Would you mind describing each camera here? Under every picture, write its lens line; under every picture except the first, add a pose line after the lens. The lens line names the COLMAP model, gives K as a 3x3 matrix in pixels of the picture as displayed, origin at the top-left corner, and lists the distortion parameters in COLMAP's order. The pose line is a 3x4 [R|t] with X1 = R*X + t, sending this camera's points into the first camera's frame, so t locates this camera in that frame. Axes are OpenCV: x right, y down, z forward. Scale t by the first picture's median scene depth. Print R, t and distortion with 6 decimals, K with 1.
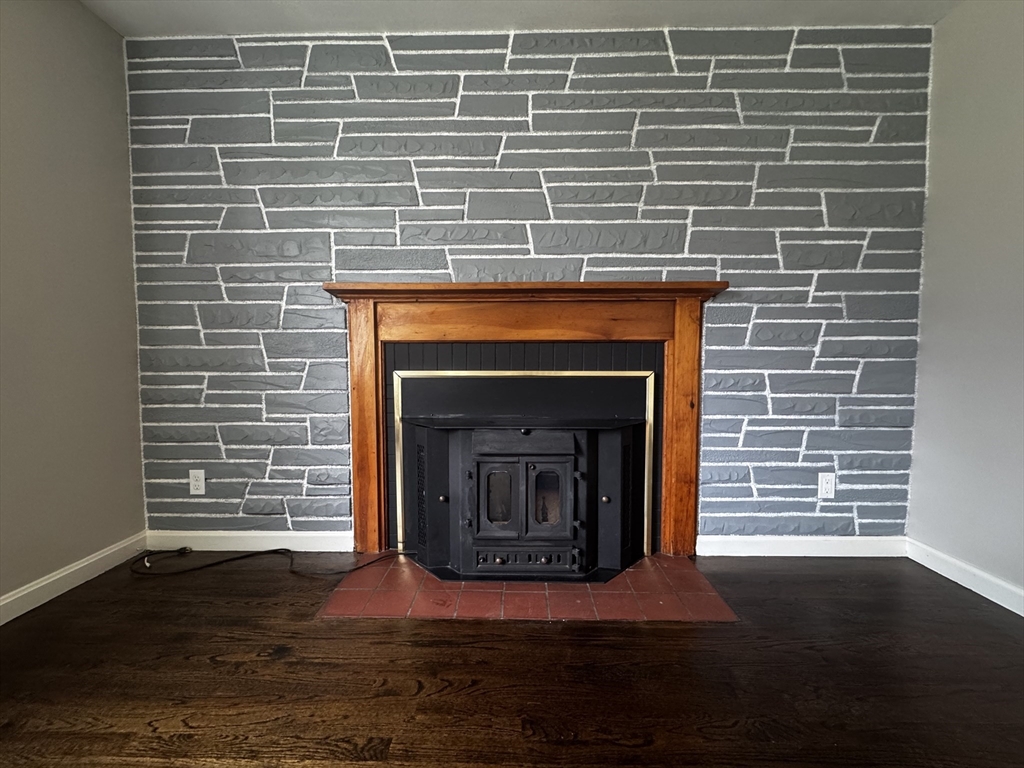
lens RADIAL K [[408.7, 0, 512.8], [0, 408.7, 385.7], [0, 0, 1]] dist [-0.001525, -0.000043]
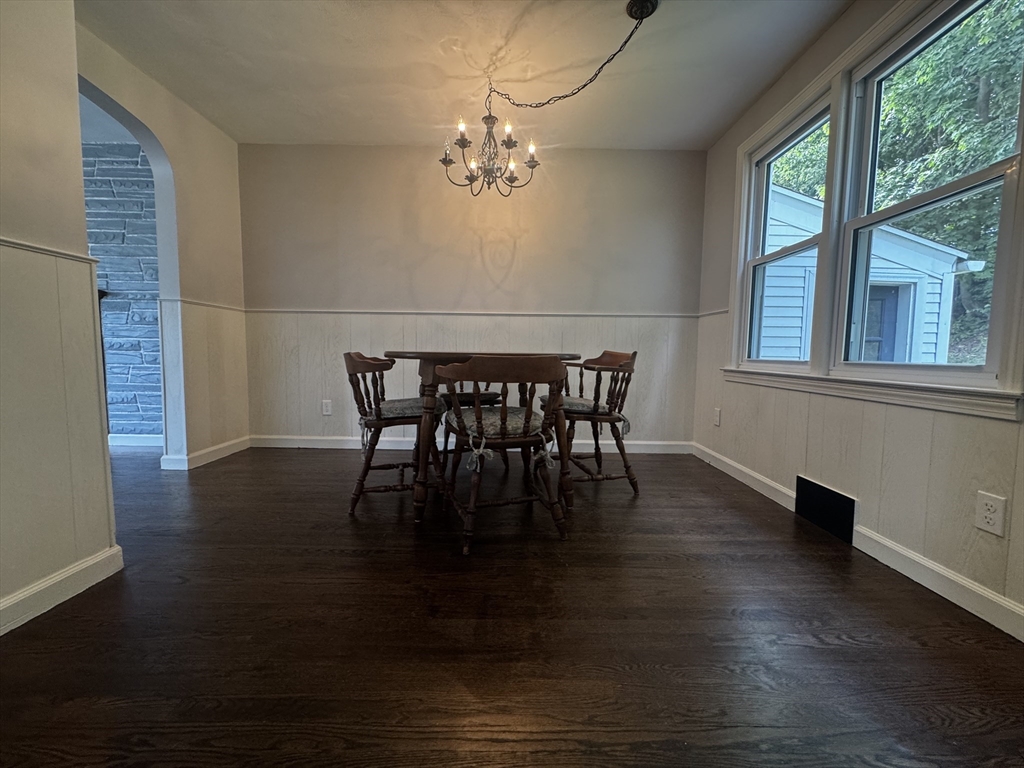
lens RADIAL K [[408.7, 0, 512.9], [0, 408.7, 381.6], [0, 0, 1]] dist [-0.001525, -0.000043]
pose [[0.999731, 0.010113, 0.020853, 2.144455], [-0.010407, 0.999847, 0.014027, 0.103788], [-0.020708, -0.014240, 0.999684, -0.763756]]
